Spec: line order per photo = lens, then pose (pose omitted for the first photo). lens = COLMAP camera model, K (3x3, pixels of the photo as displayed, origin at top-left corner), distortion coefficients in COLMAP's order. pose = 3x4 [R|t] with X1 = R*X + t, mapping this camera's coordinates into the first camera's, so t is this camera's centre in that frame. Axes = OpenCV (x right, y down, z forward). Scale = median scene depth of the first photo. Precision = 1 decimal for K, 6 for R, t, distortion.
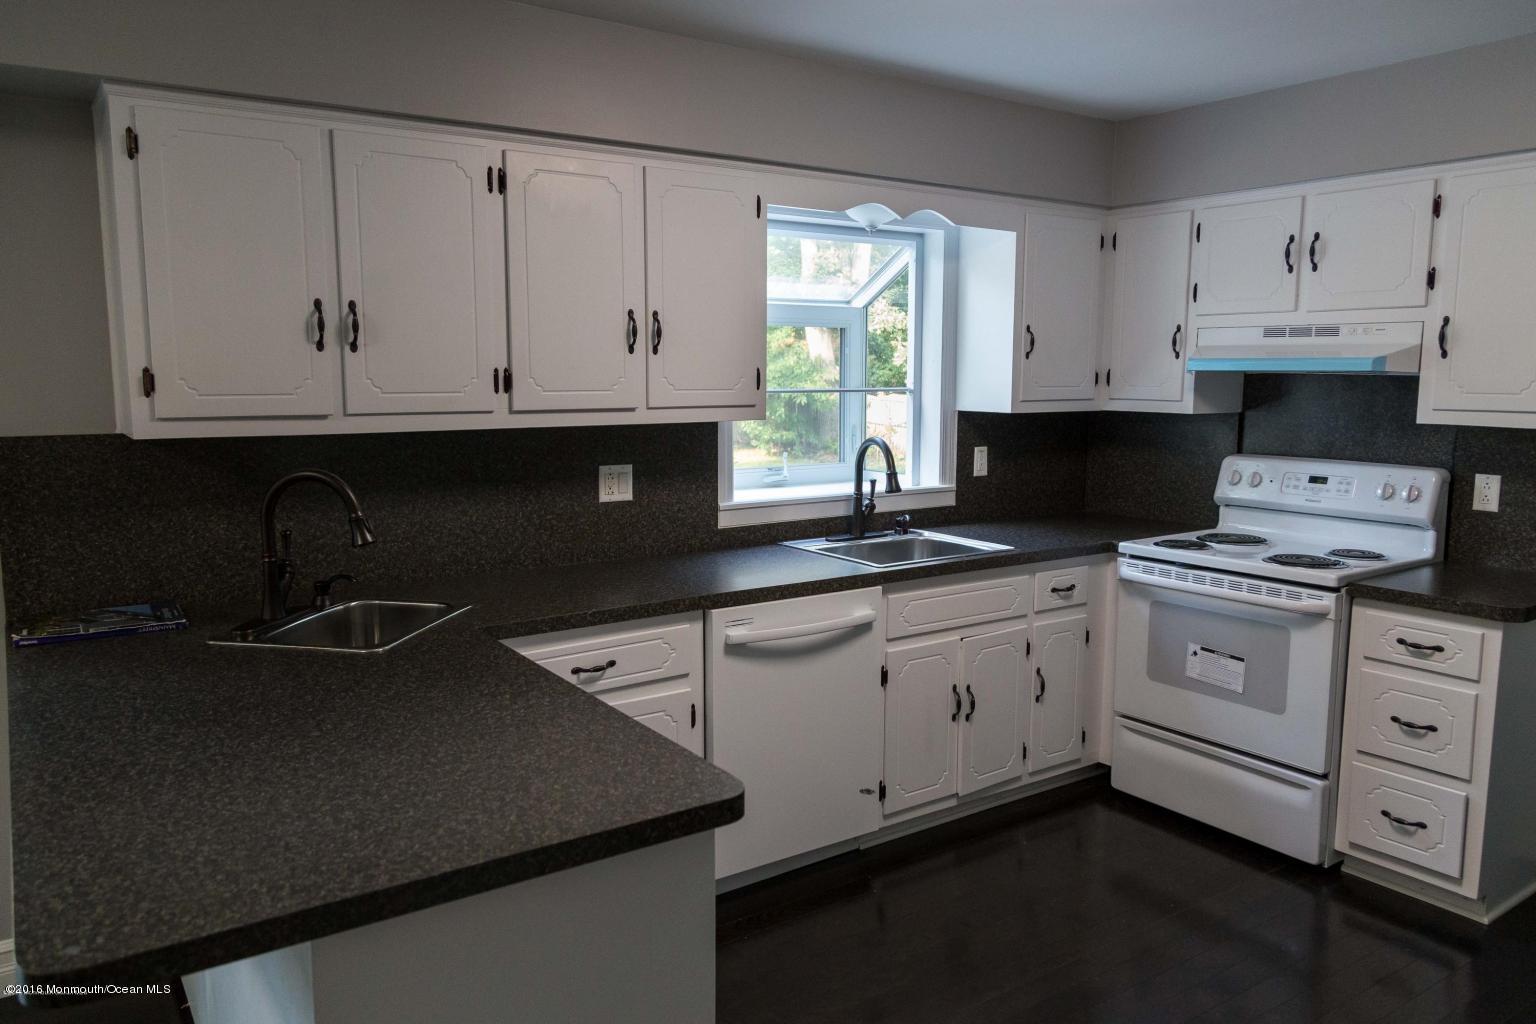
lens RADIAL K [[1088.5, 0, 764.5], [0, 1088.5, 504.4], [0, 0, 1]] dist [0.001914, 0.001793]
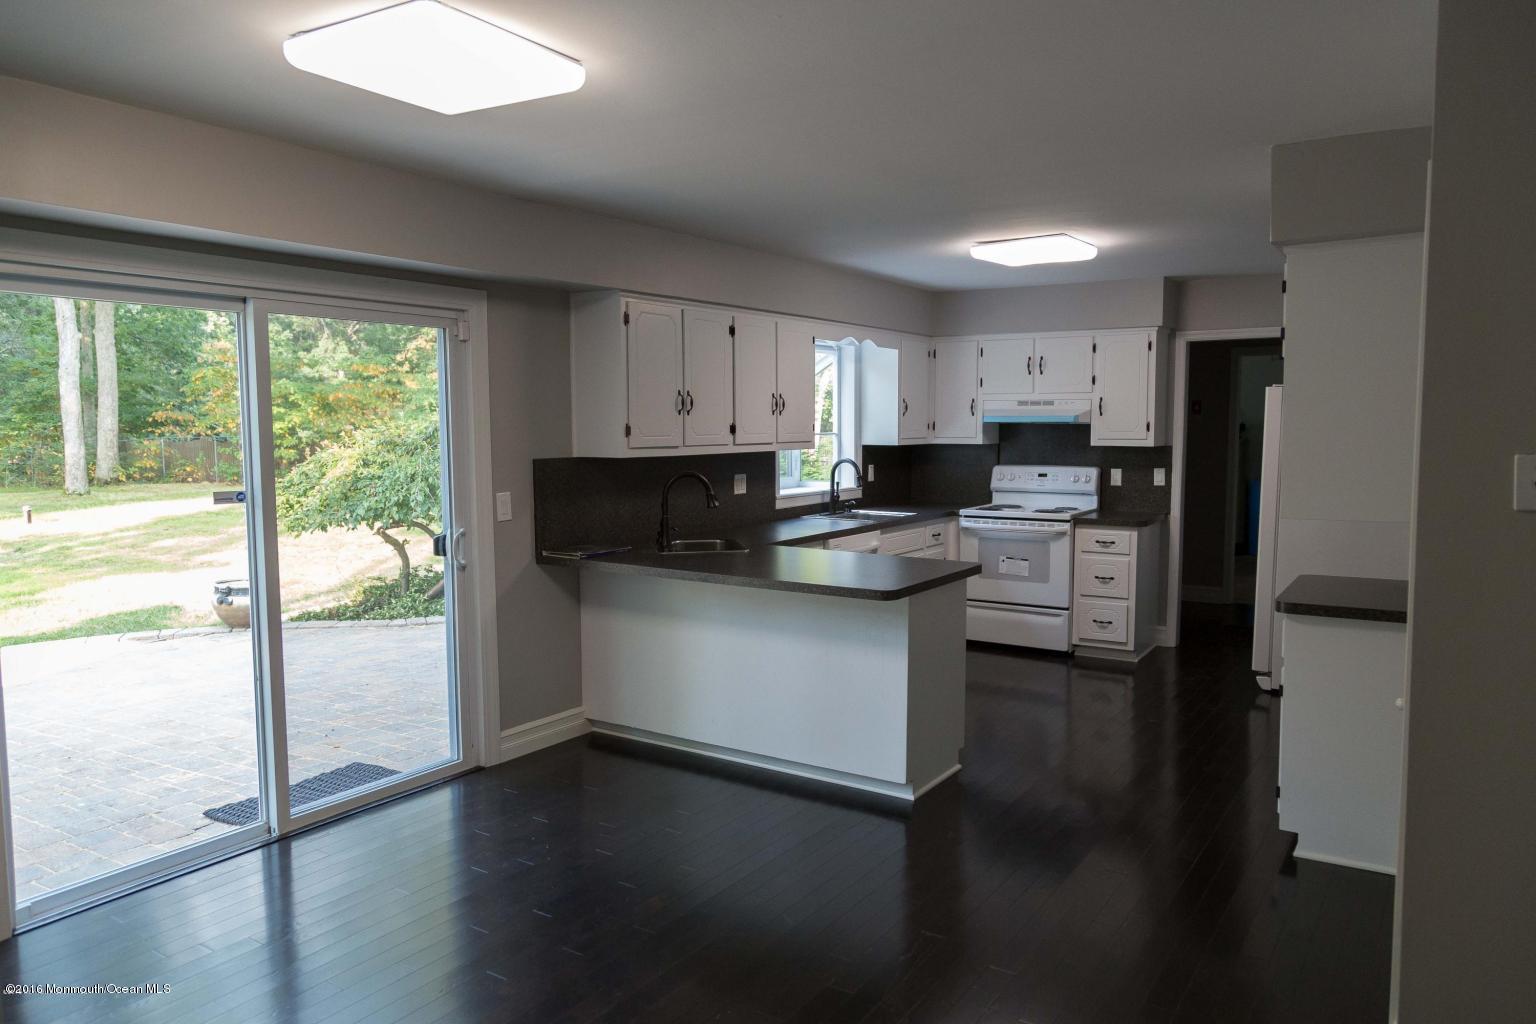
lens RADIAL K [[1088.5, 0, 764.5], [0, 1088.5, 504.4], [0, 0, 1]] dist [0.001914, 0.001793]
pose [[0.923313, -0.034344, 0.382510, -0.806778], [0.051999, 0.998001, -0.035909, 0.083663], [-0.380512, 0.053046, 0.923253, -0.726649]]
